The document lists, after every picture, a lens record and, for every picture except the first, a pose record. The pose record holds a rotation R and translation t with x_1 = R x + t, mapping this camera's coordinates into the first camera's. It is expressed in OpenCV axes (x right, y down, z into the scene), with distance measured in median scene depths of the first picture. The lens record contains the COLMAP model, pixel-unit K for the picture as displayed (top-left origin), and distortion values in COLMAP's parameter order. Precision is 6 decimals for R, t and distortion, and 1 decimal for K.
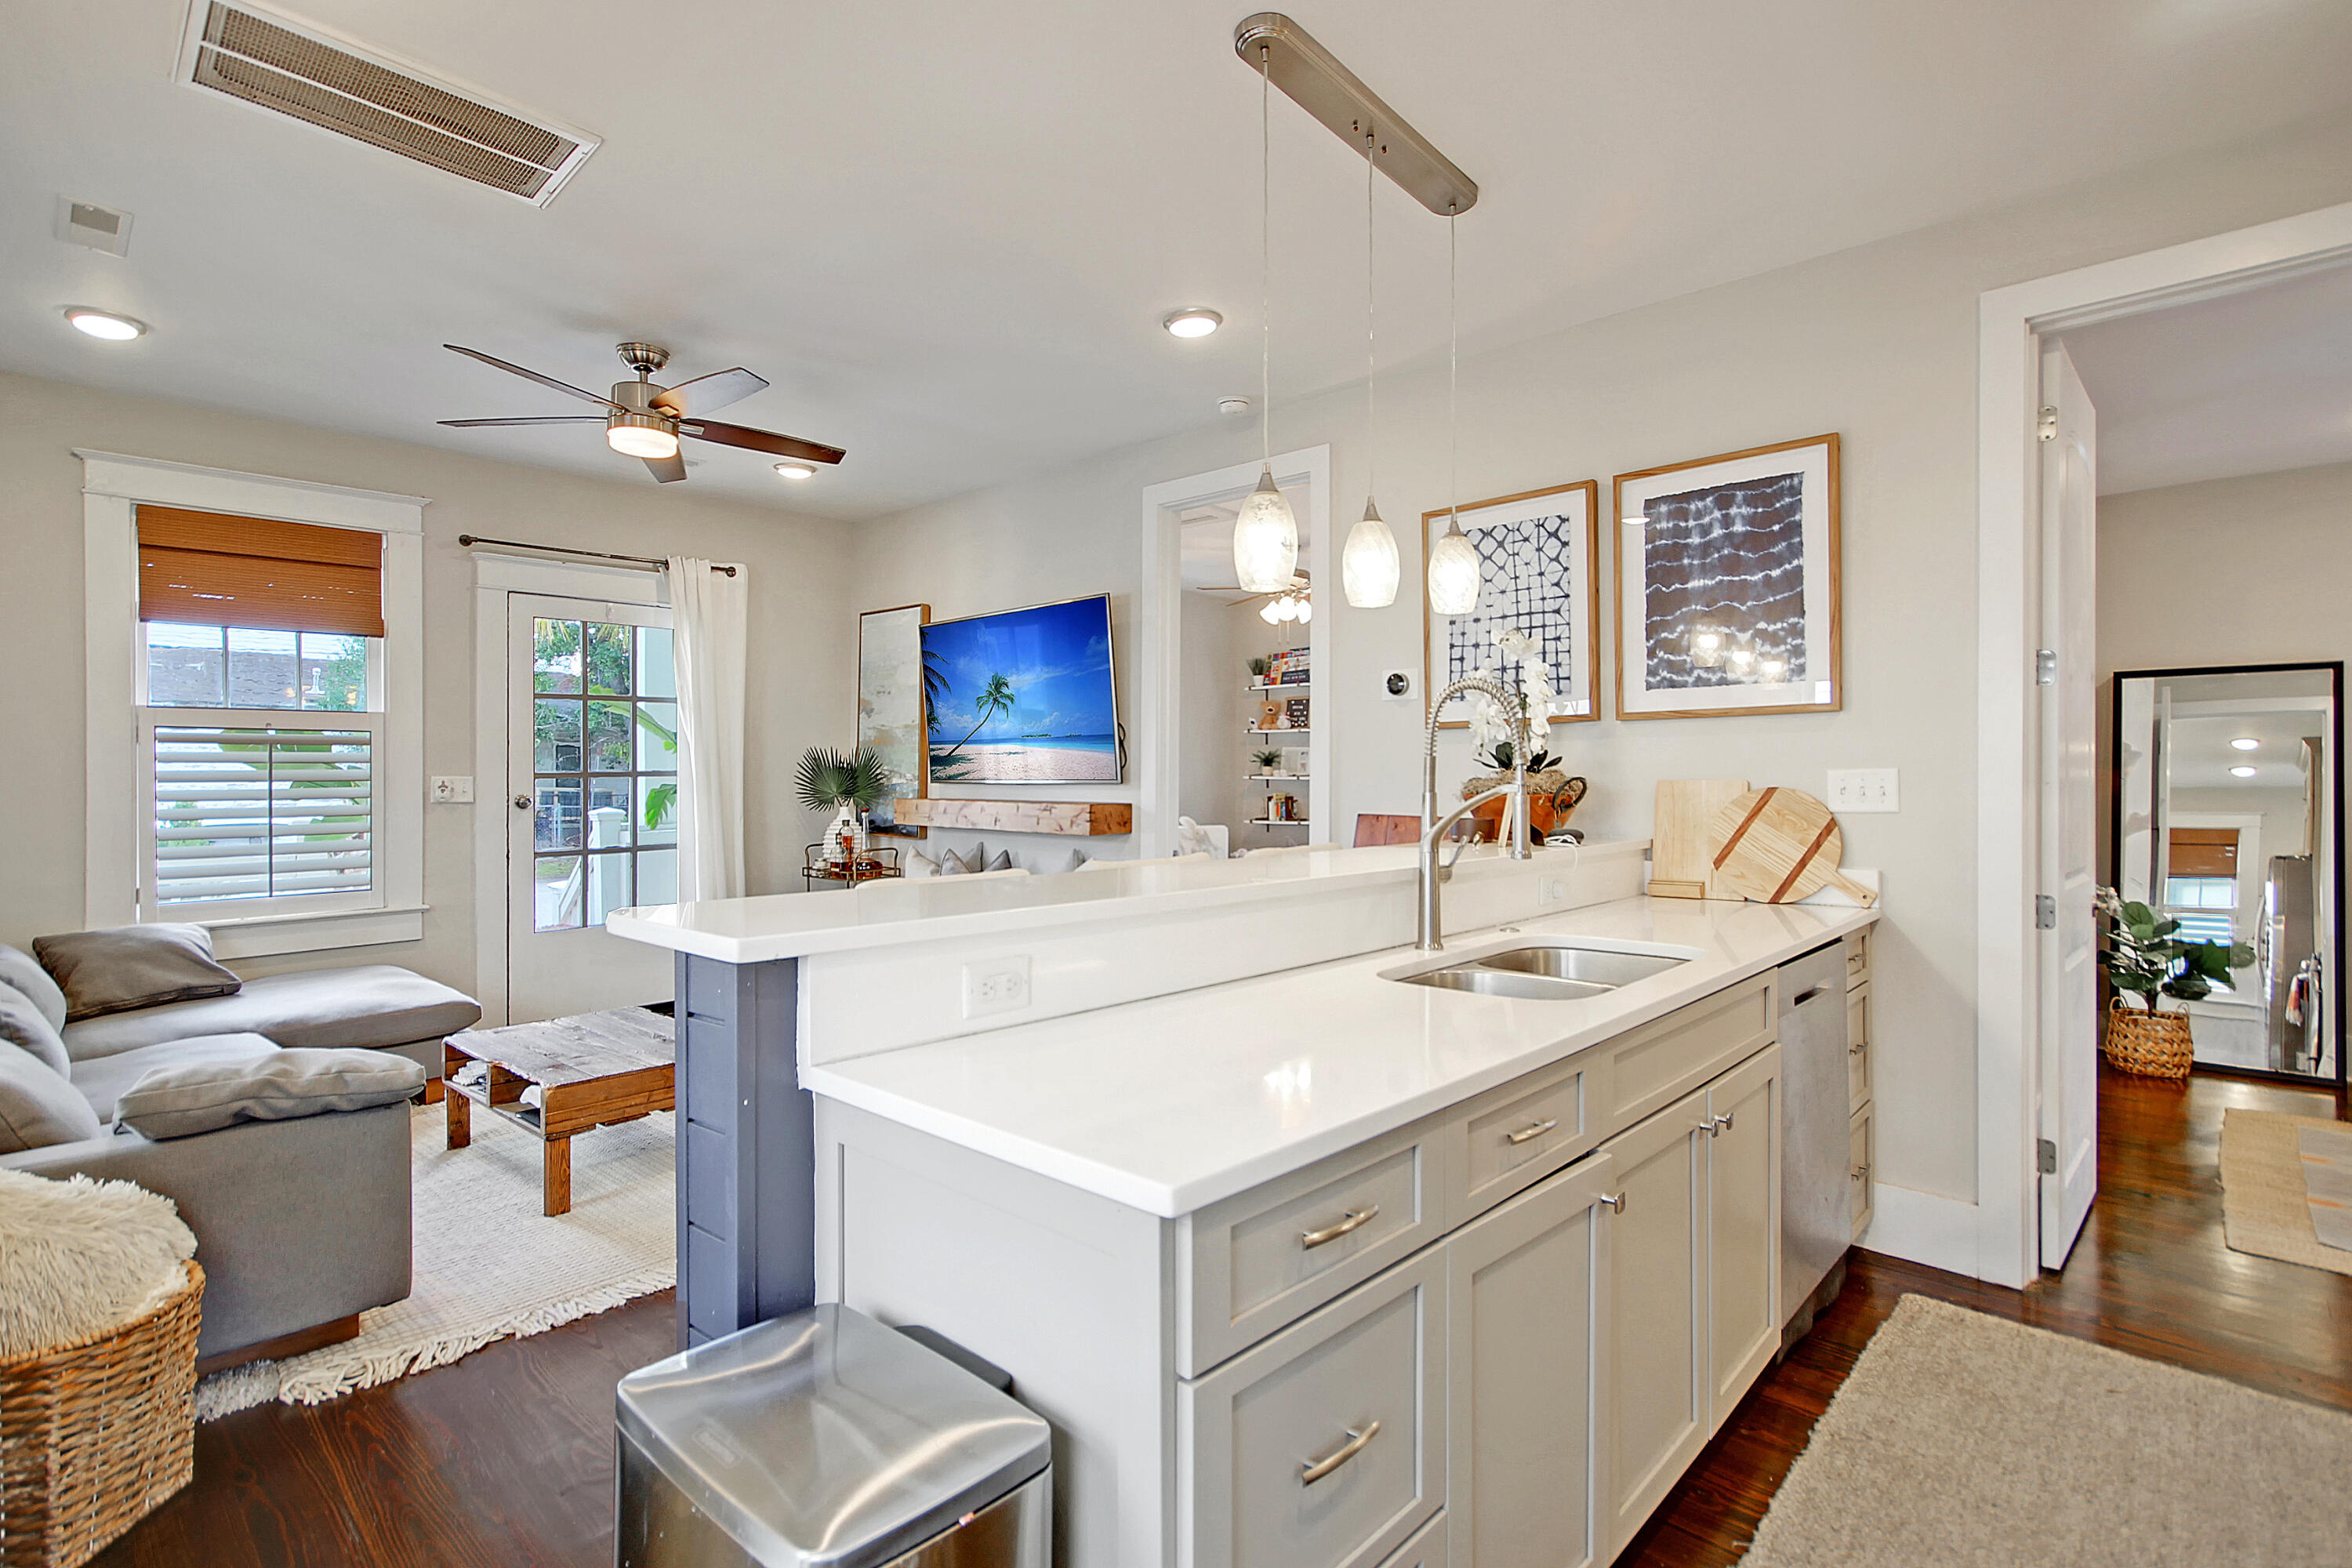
lens RADIAL K [[1118.4, 0, 1181.2], [0, 1118.4, 785.5], [0, 0, 1]] dist [0.007931, 0.000083]
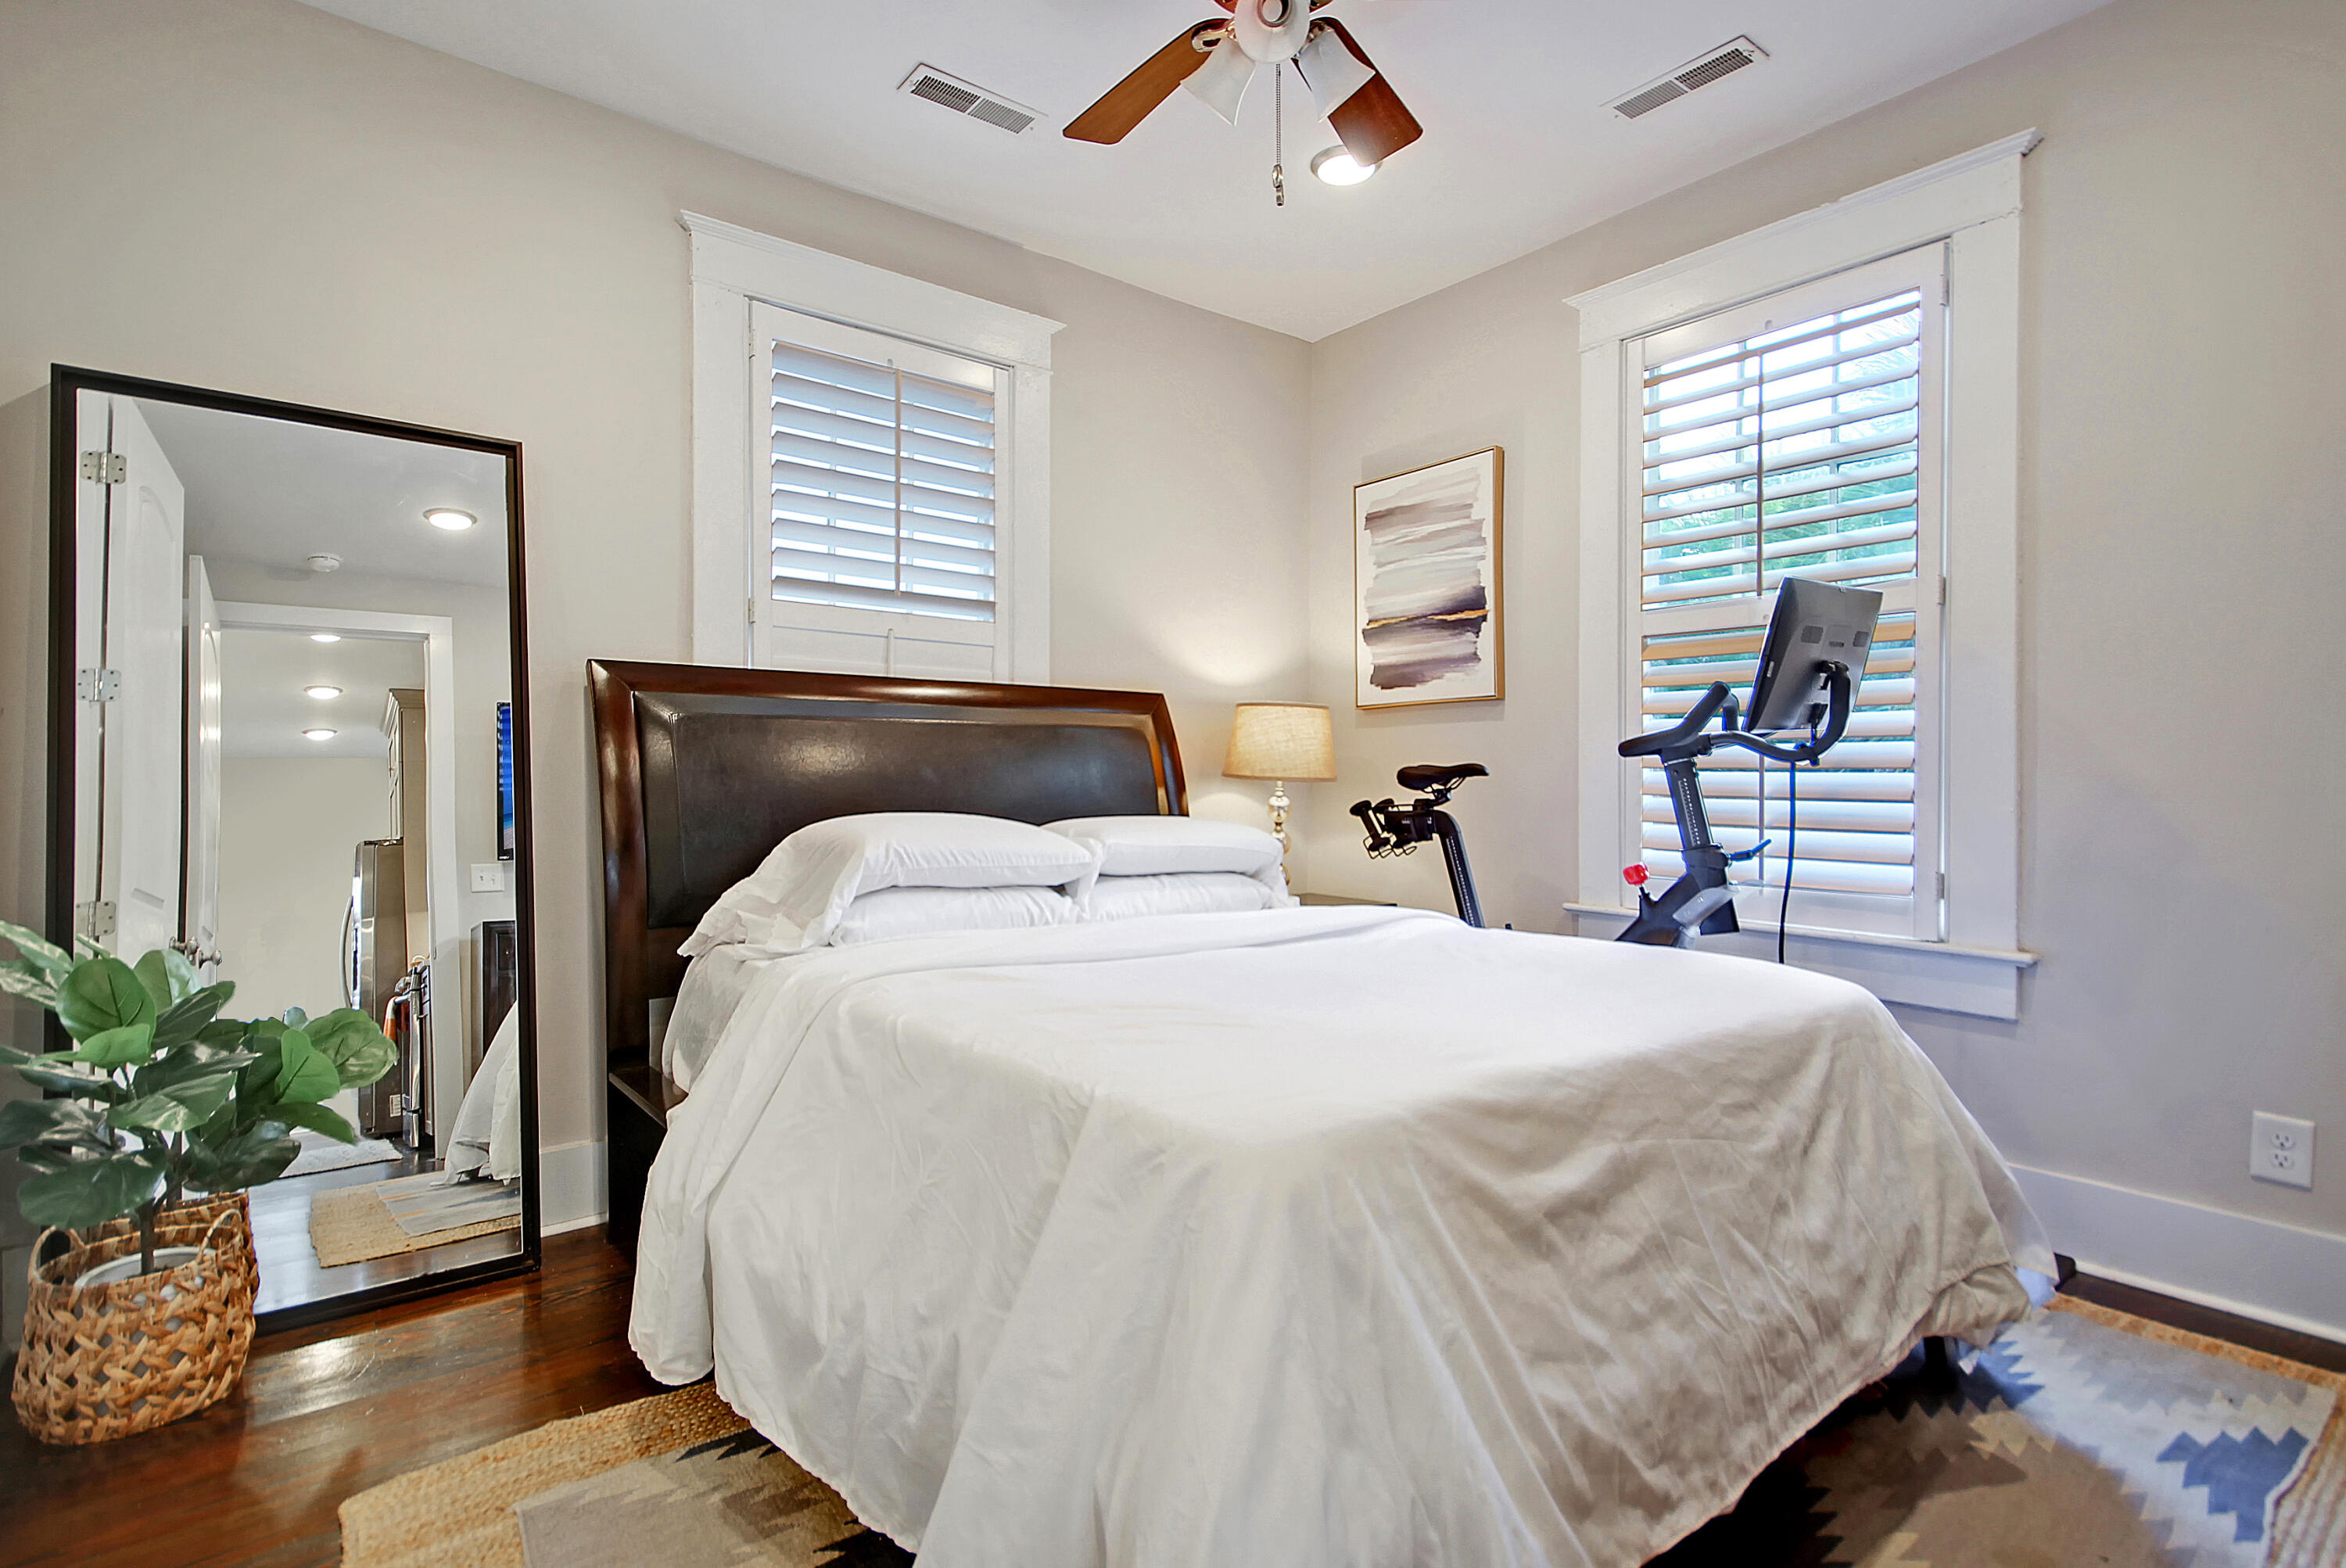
lens RADIAL K [[1115.6, 0, 1159.1], [0, 1115.6, 788.1], [0, 0, 1]] dist [0.007931, 0.000083]
pose [[0.162353, -0.008288, 0.986698, 0.347632], [0.007561, 0.999946, 0.007155, 0.030157], [-0.986704, 0.006298, 0.162406, 0.385433]]
